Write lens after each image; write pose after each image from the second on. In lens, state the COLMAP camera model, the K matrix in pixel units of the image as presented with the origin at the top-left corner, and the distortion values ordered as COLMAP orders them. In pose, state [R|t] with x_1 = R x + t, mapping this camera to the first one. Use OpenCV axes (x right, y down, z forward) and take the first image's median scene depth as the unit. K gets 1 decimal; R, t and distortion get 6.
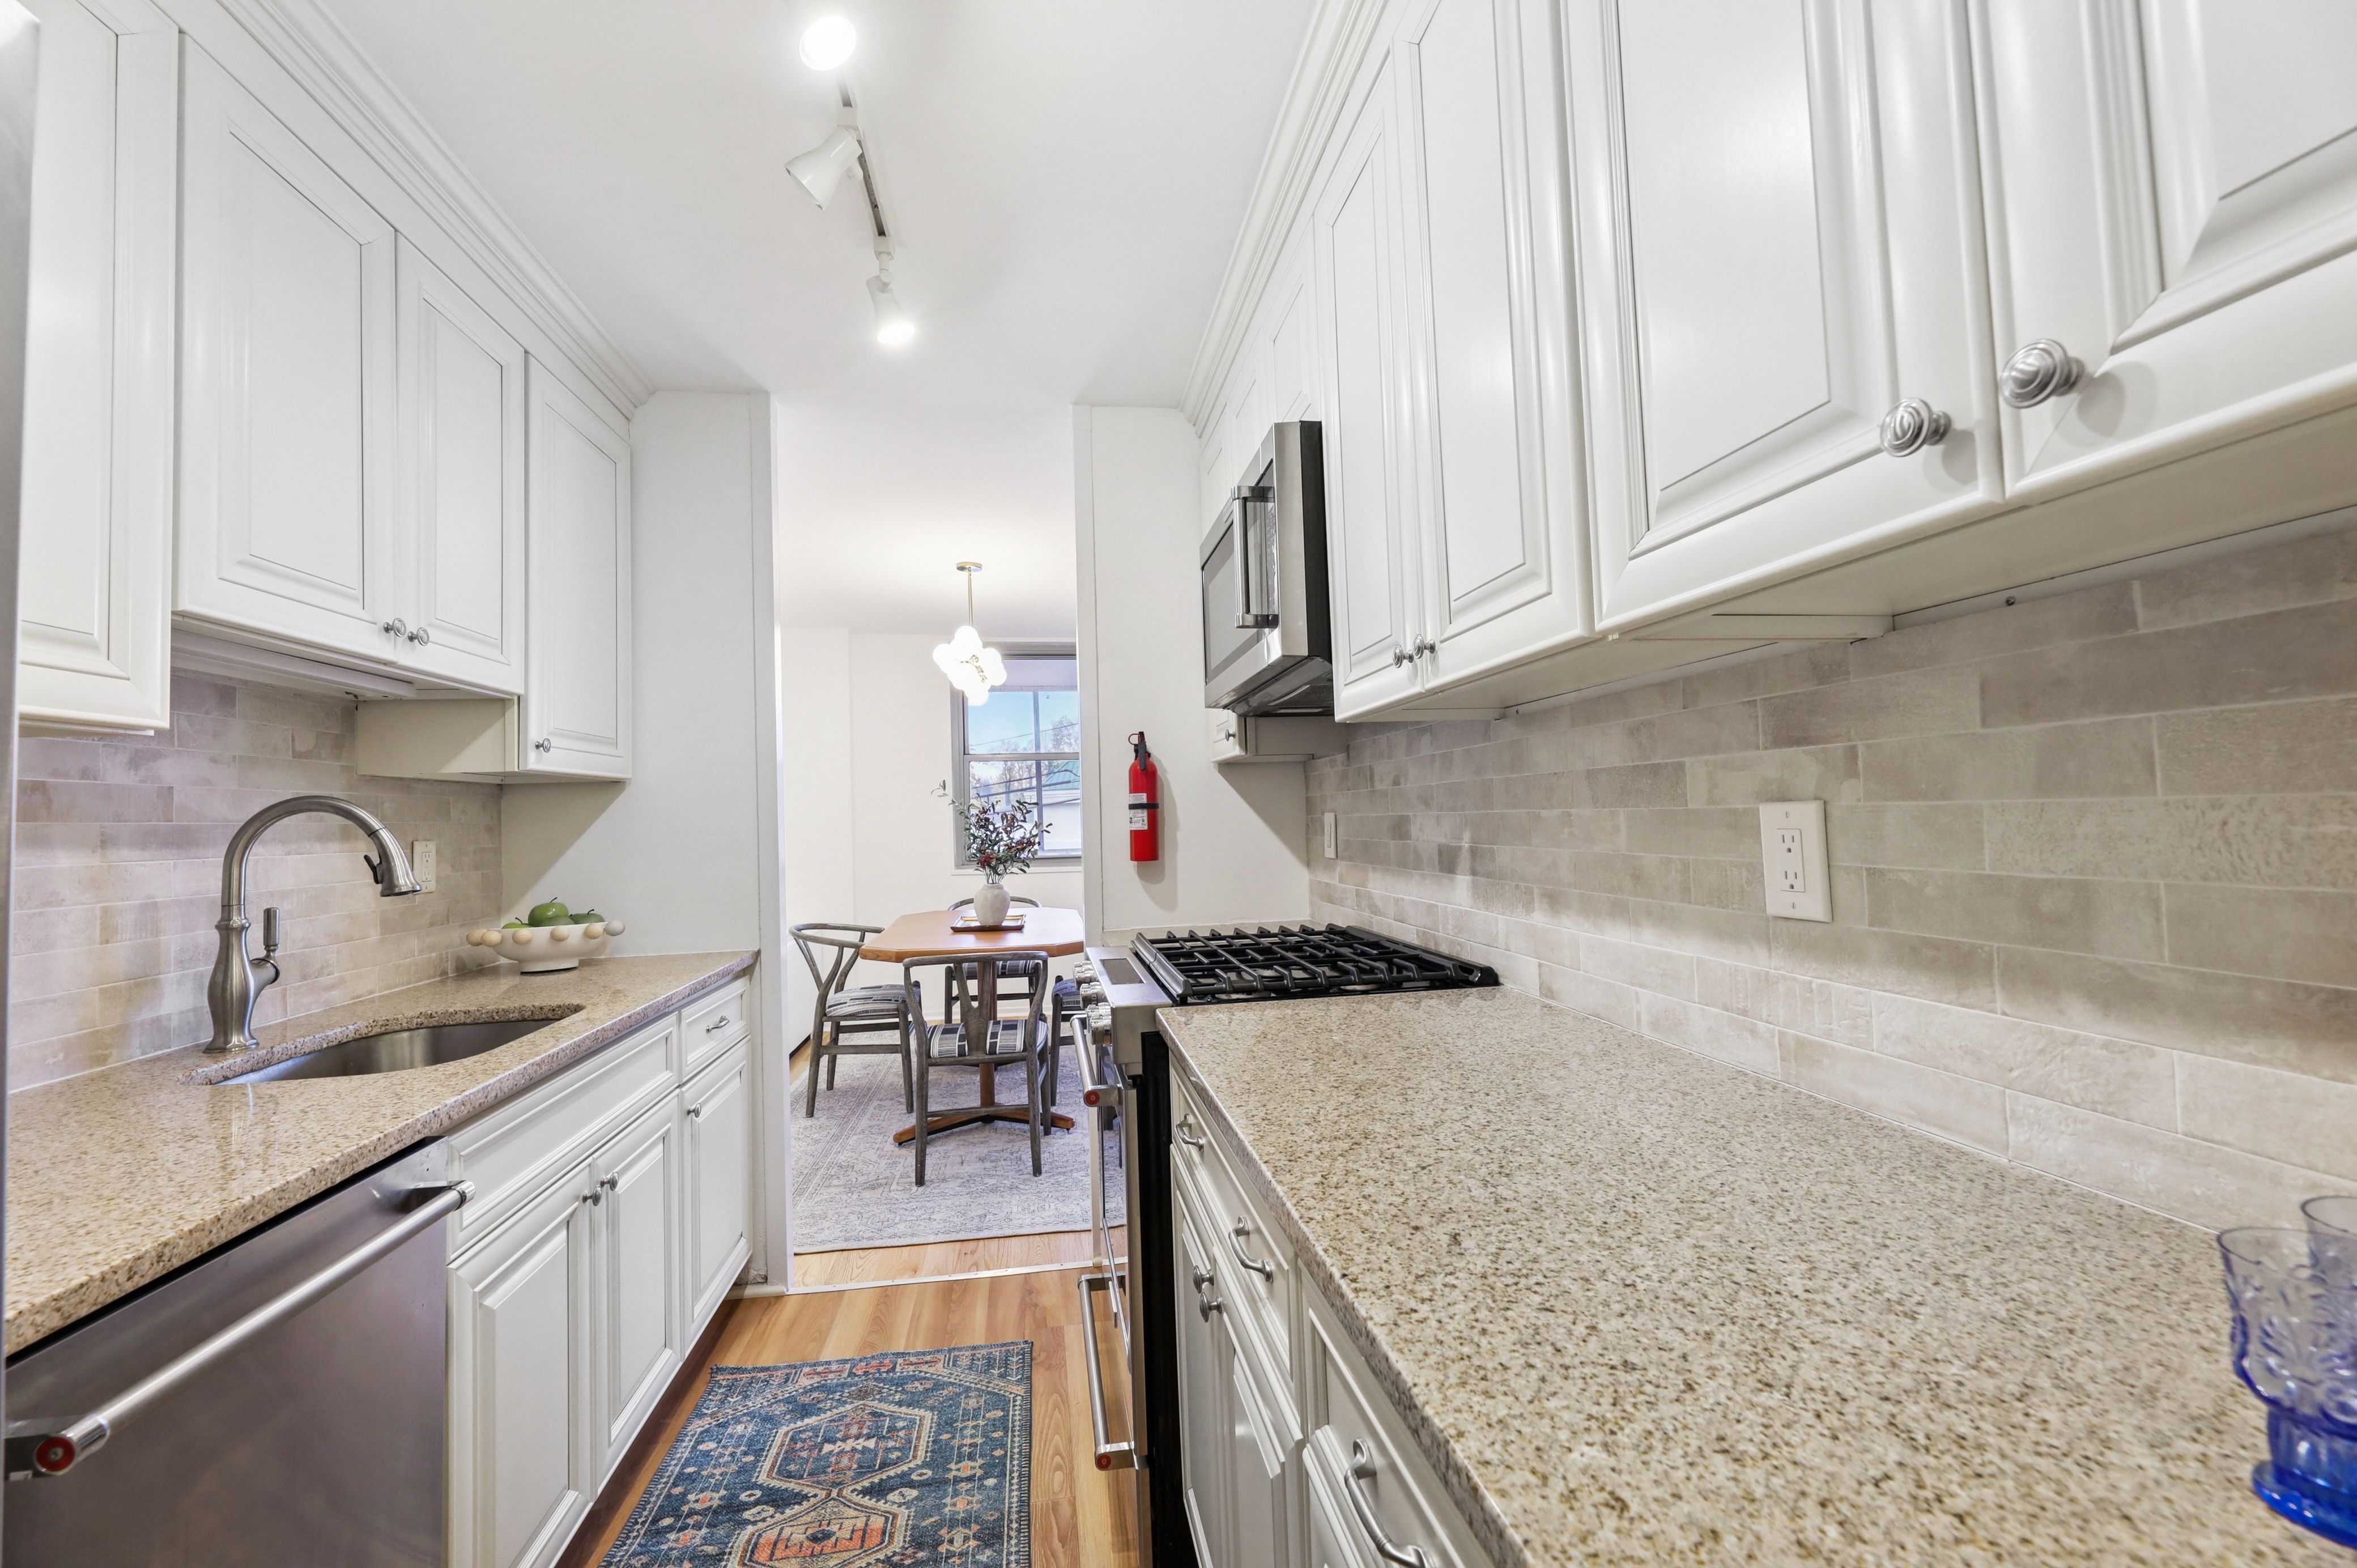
lens RADIAL K [[947.8, 0, 1177.7], [0, 947.8, 780.2], [0, 0, 1]] dist [-0.001654, -0.000794]
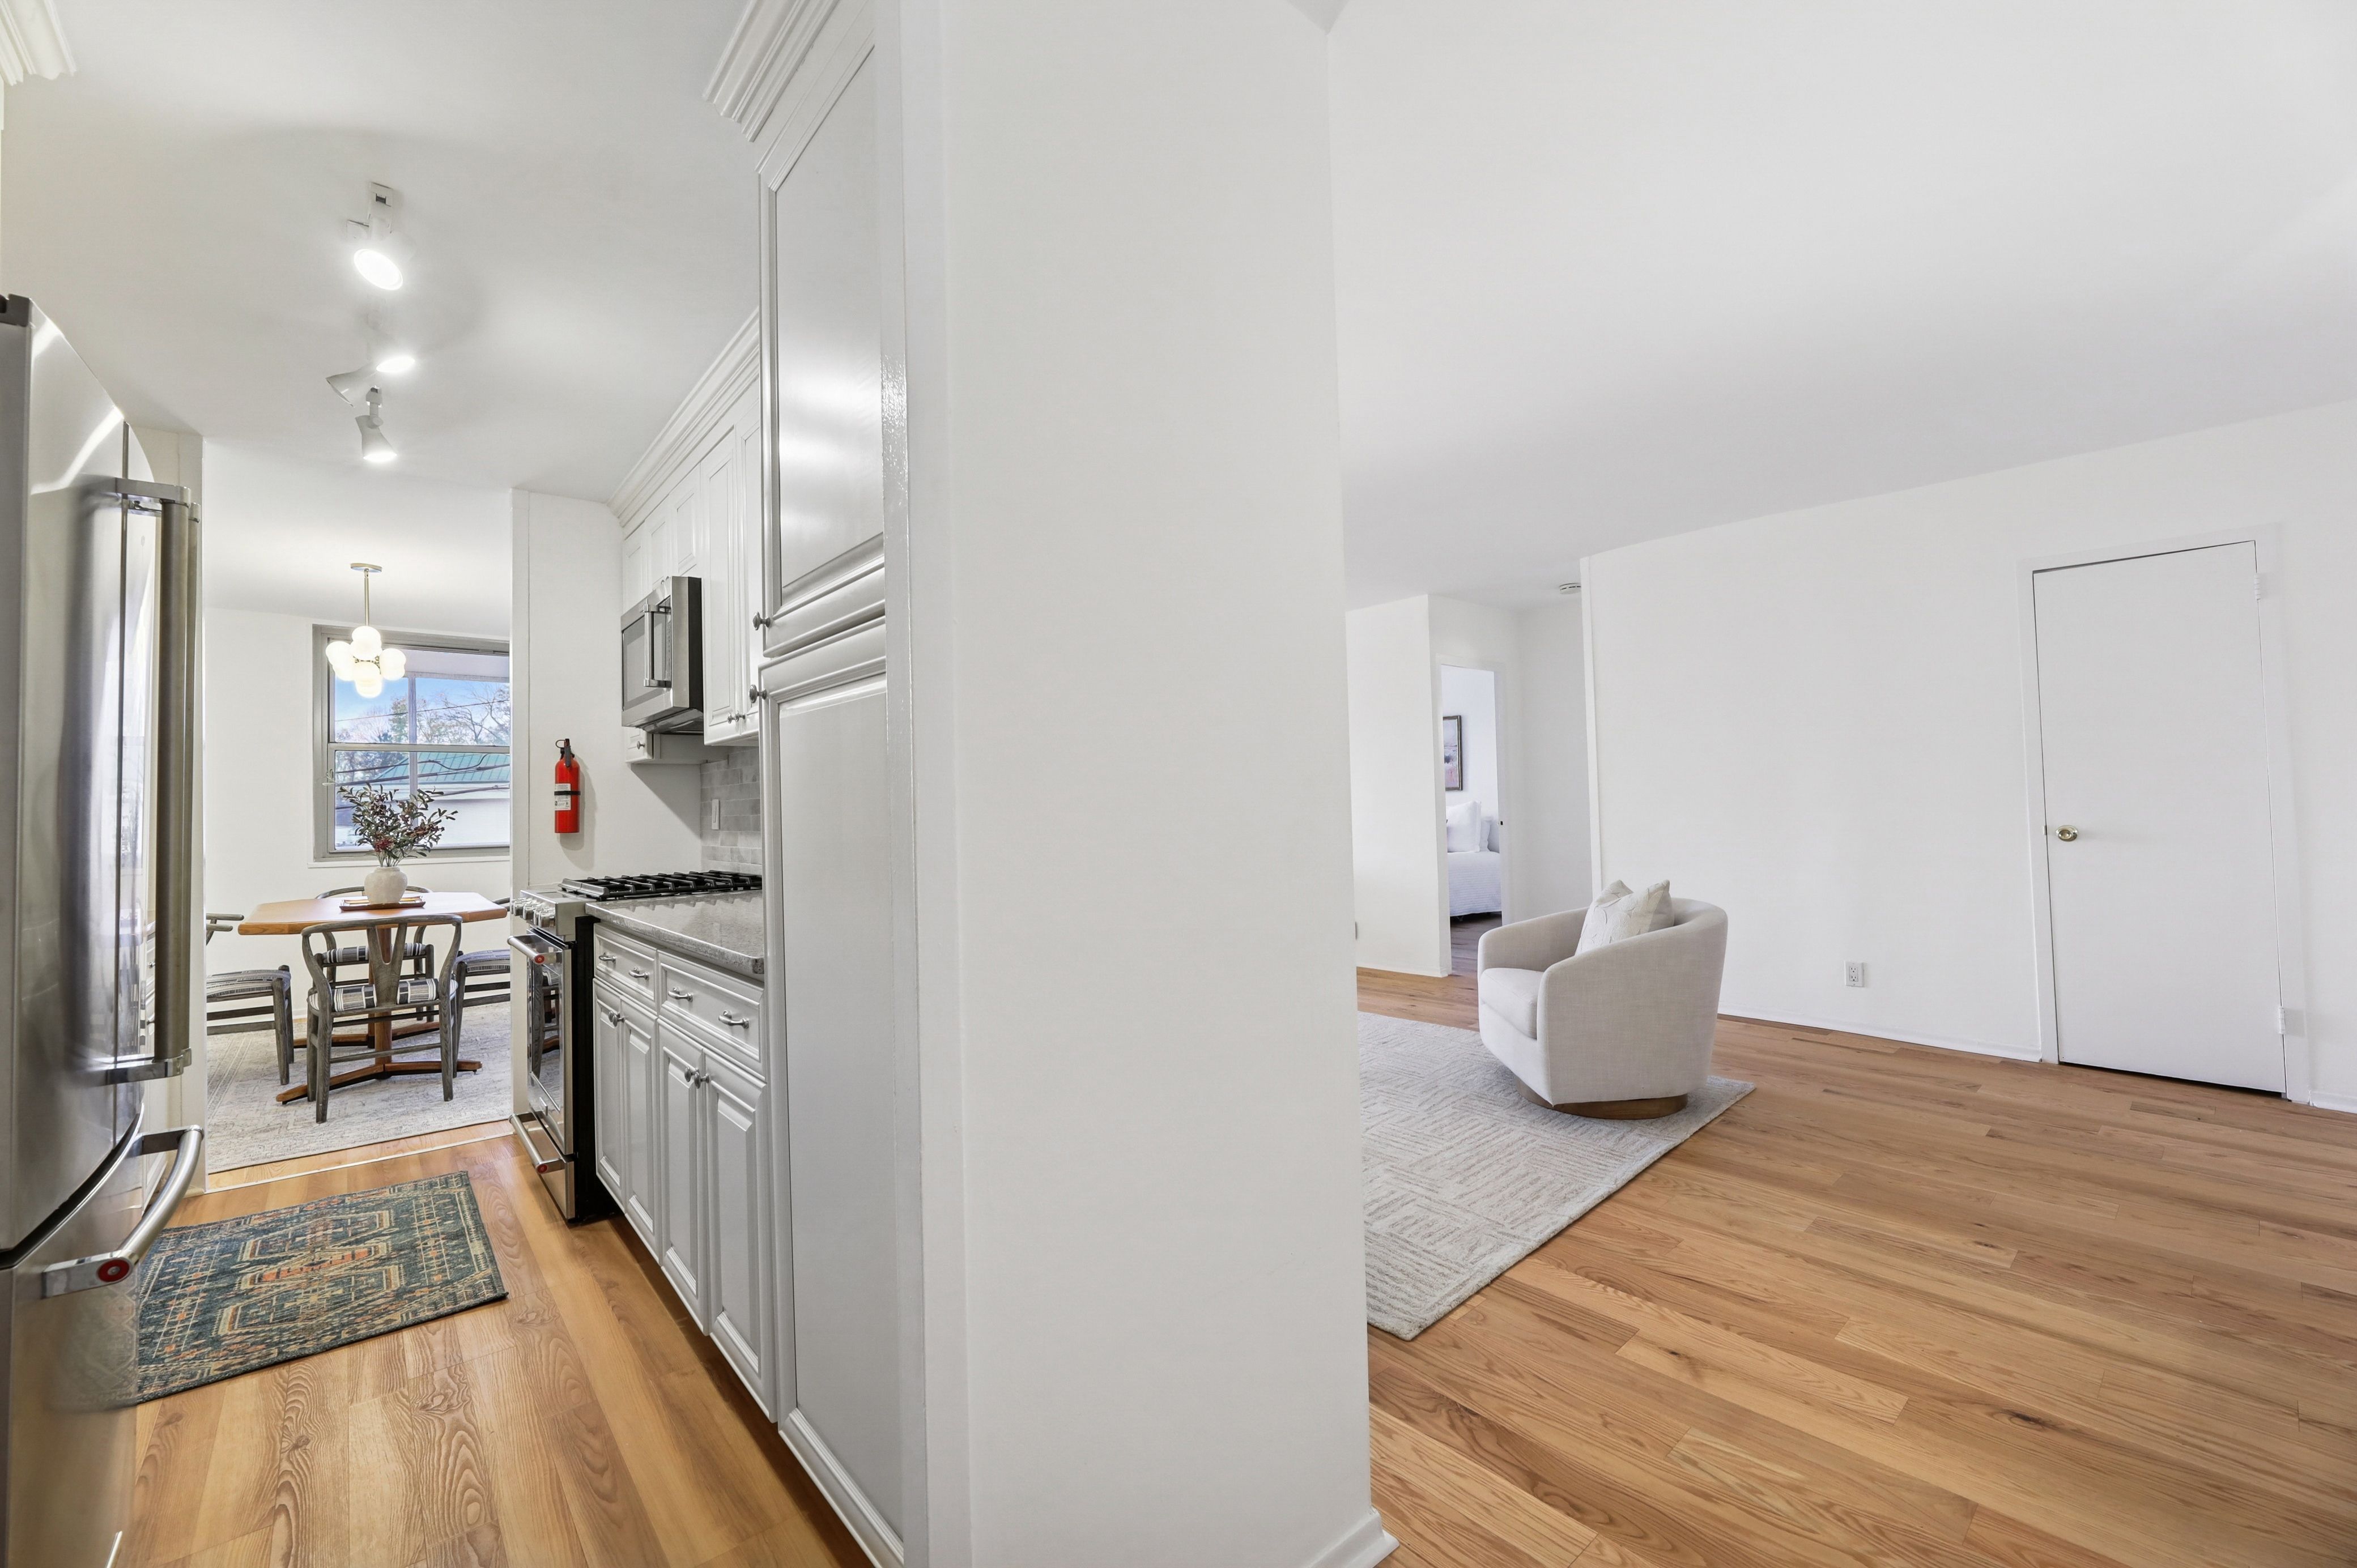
lens RADIAL K [[947.8, 0, 1174.1], [0, 947.8, 779.6], [0, 0, 1]] dist [-0.001654, -0.000794]
pose [[0.846317, 0.025356, 0.532076, -0.034260], [-0.022863, 0.999675, -0.011273, 0.005065], [-0.532189, -0.002624, 0.846622, -0.933772]]
